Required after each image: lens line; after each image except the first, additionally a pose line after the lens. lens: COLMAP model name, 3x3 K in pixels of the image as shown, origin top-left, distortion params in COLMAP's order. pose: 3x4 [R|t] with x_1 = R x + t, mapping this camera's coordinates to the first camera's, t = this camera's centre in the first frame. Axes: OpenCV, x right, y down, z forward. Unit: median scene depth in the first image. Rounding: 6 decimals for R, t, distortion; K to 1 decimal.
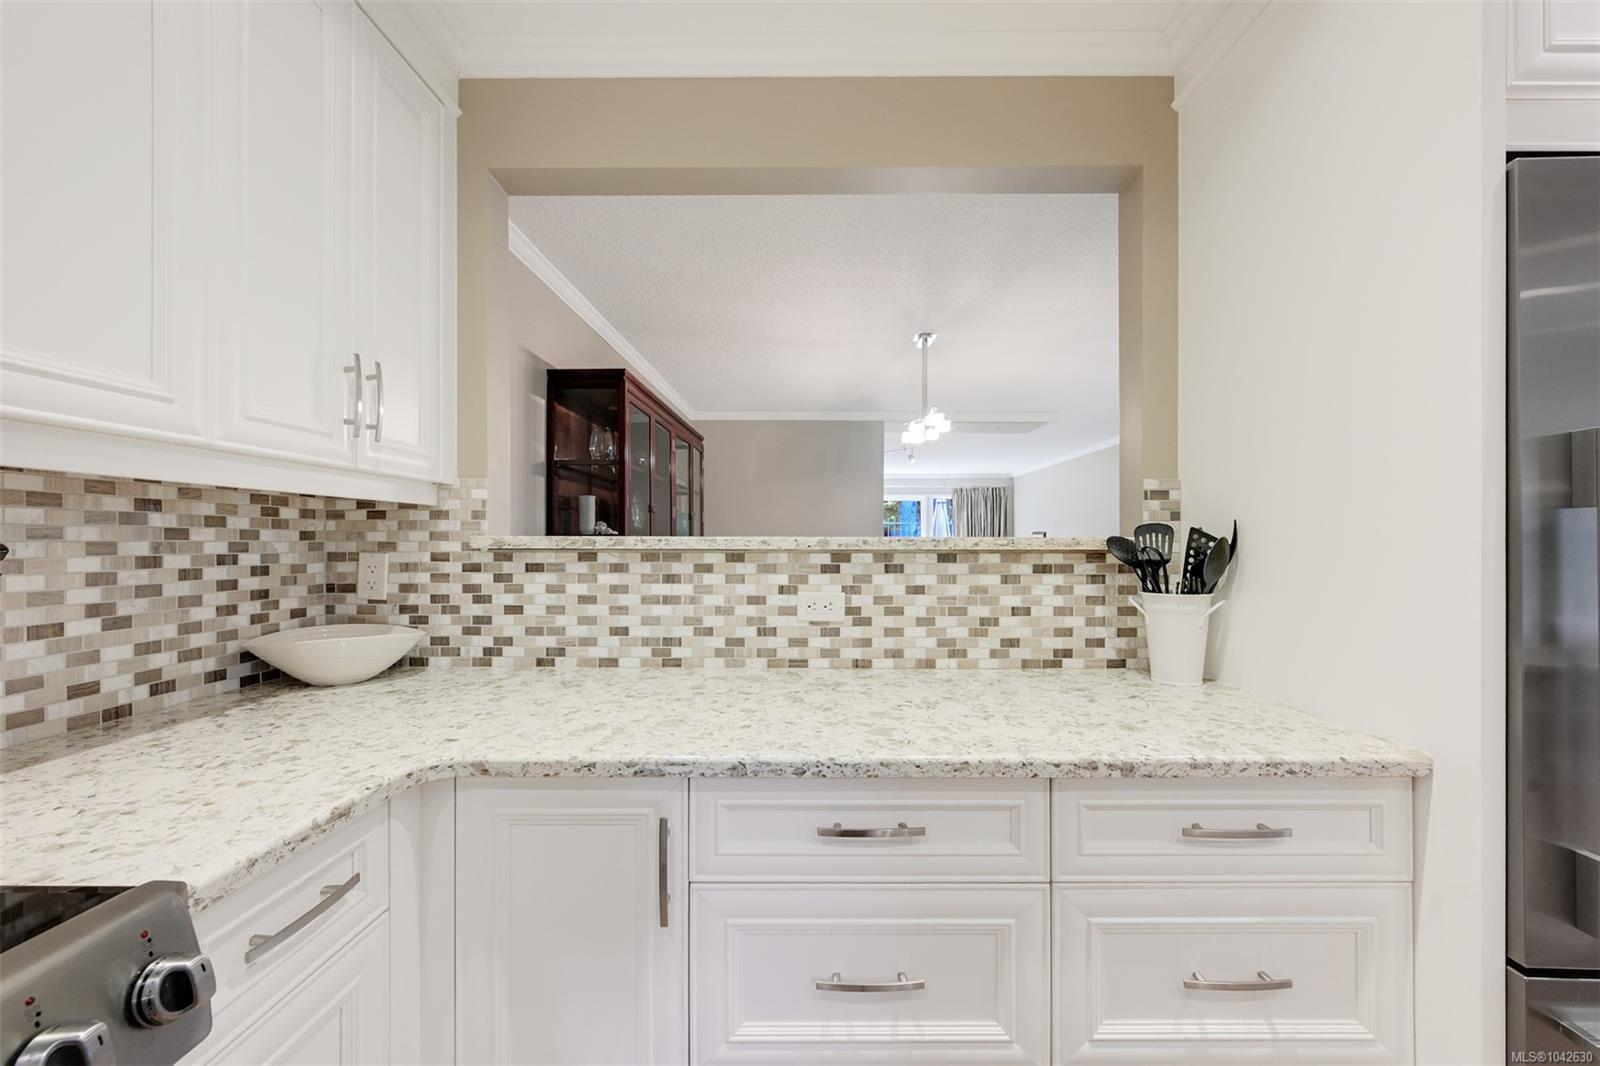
lens RADIAL K [[650.0, 0, 809.1], [0, 650.0, 539.0], [0, 0, 1]] dist [0.001251, 0.000730]
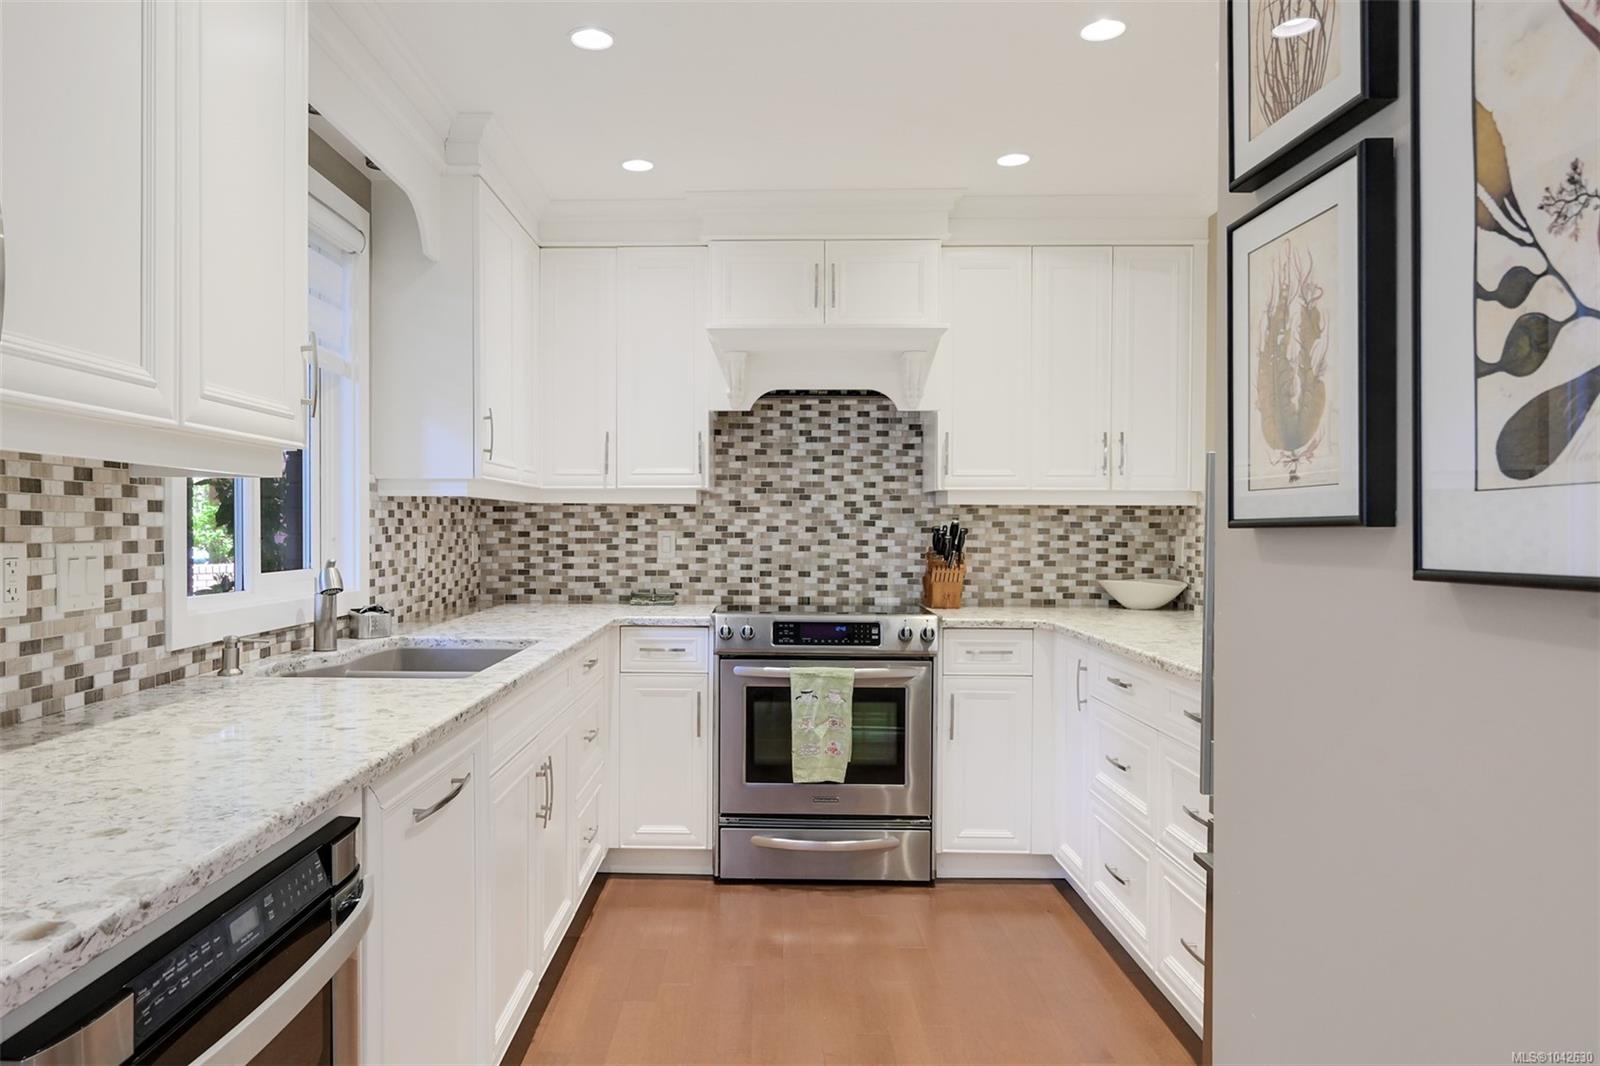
lens RADIAL K [[1046.6, 0, 799.6], [0, 1046.6, 529.1], [0, 0, 1]] dist [0.000474, -0.000433]
pose [[0.032362, 0.000236, -0.999476, 2.238338], [-0.003107, 0.999995, 0.000135, 0.007561], [0.999471, 0.003101, 0.032363, -0.010848]]
